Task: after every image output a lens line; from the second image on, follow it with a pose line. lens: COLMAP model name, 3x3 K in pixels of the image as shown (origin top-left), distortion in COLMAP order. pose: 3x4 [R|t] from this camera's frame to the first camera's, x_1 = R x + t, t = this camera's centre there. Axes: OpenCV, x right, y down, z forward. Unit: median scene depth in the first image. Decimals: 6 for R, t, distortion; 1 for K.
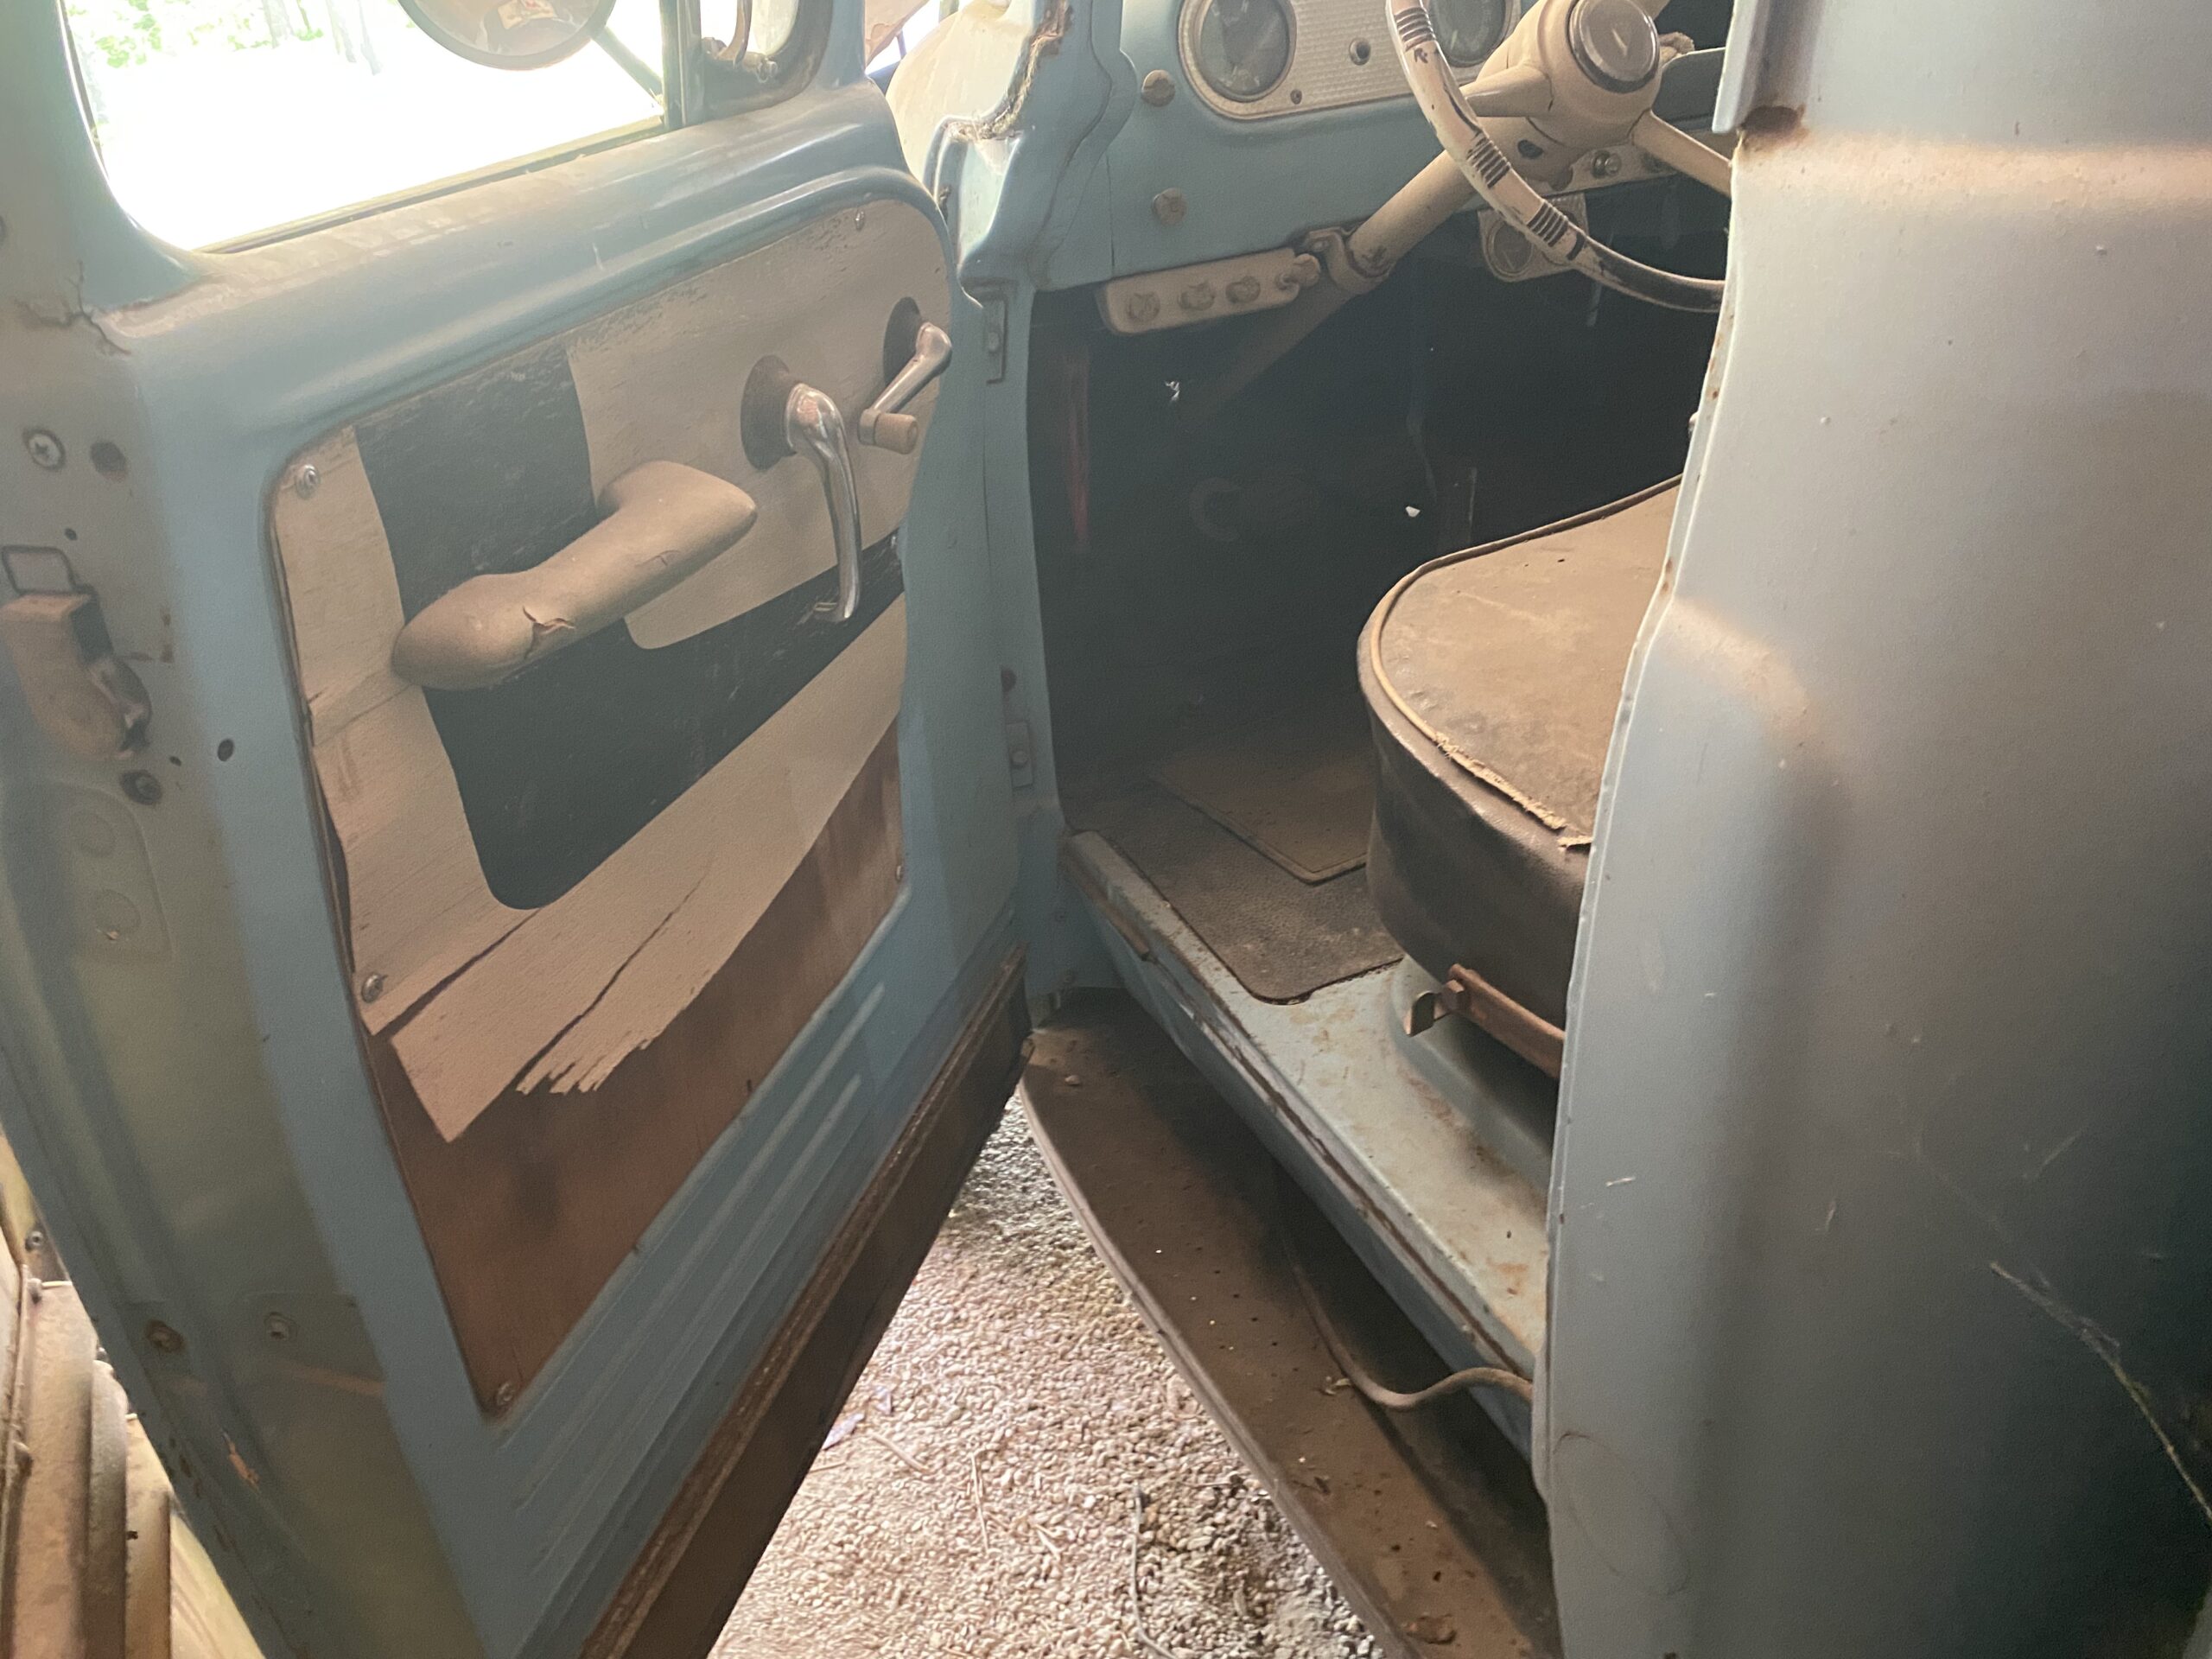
lens RADIAL K [[1695.1, 0, 1116.2], [0, 1695.1, 839.9], [0, 0, 1]] dist [0.009217, 0.002682]
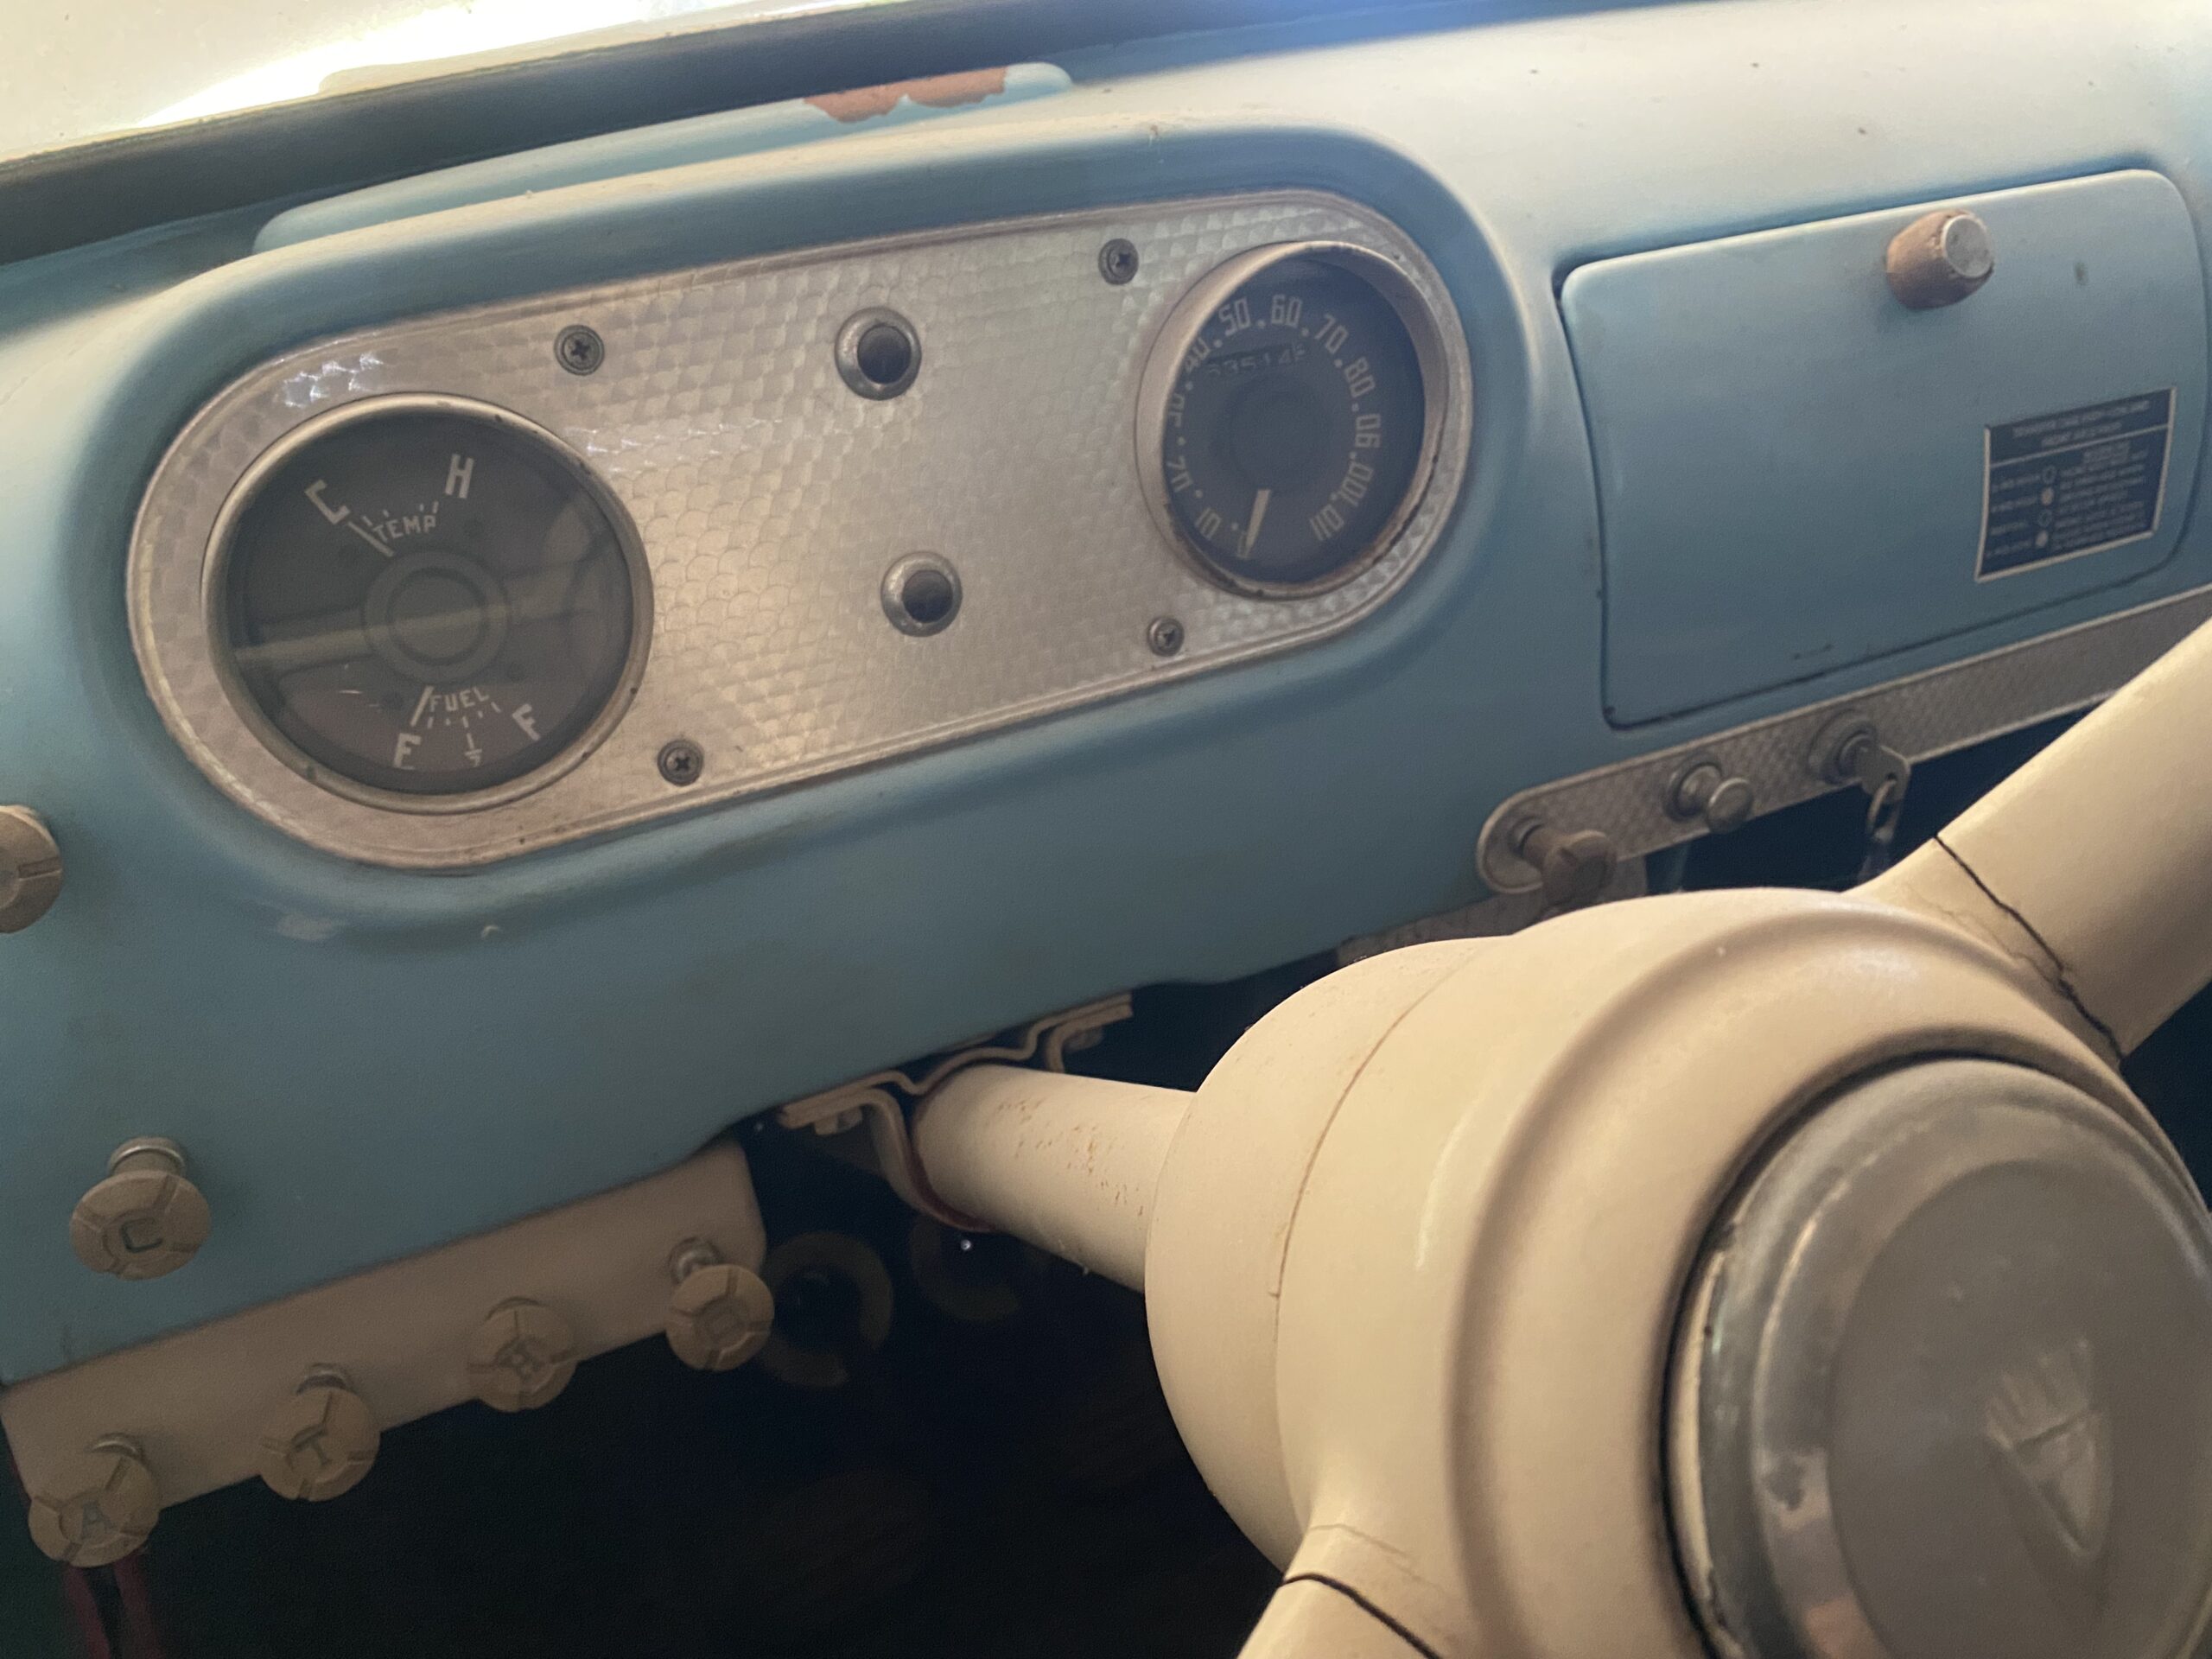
lens RADIAL K [[1695.1, 0, 1116.2], [0, 1695.1, 839.9], [0, 0, 1]] dist [0.009217, 0.002682]
pose [[0.999385, 0.034900, 0.003356, 0.186068], [-0.034898, 0.999391, -0.000566, -0.439788], [-0.003374, 0.000449, 0.999994, 0.729691]]
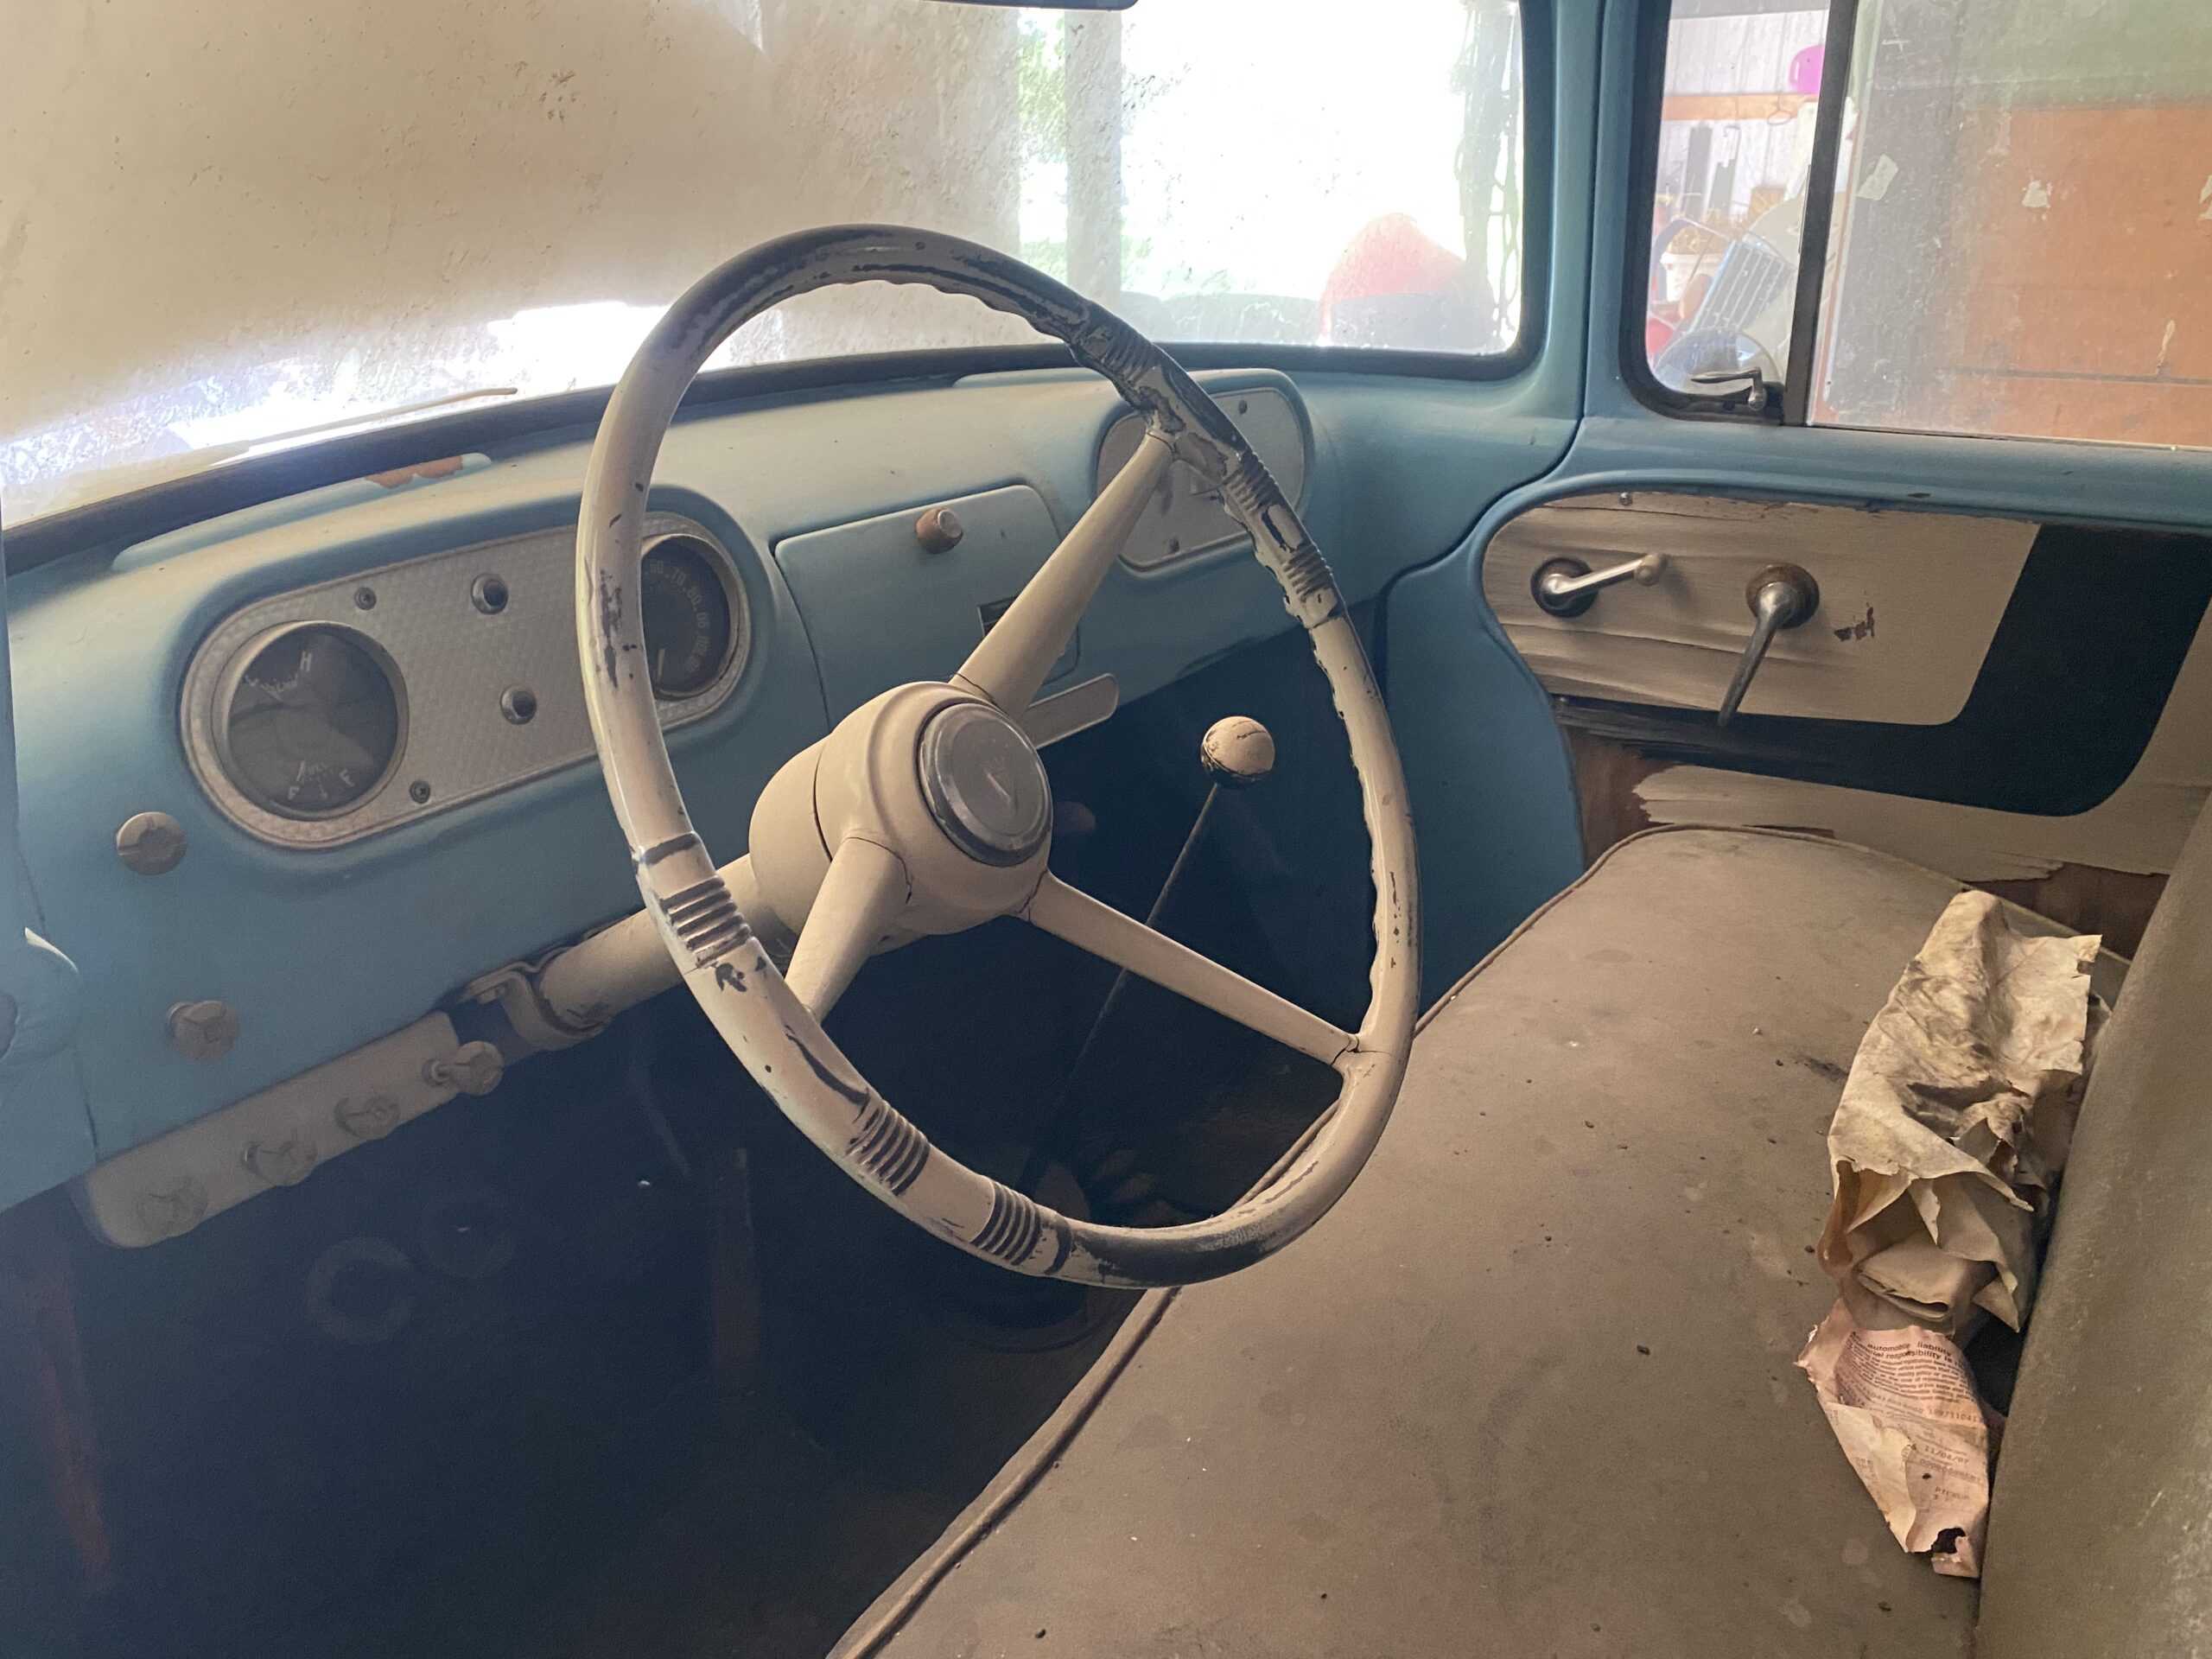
lens RADIAL K [[1658.7, 0, 1112.6], [0, 1658.7, 847.0], [0, 0, 1]] dist [0.004839, -0.005316]
pose [[0.872999, -0.106742, 0.475897, 0.039201], [0.182742, 0.976263, -0.116255, -0.315185], [-0.452192, 0.188457, 0.871784, 0.394228]]
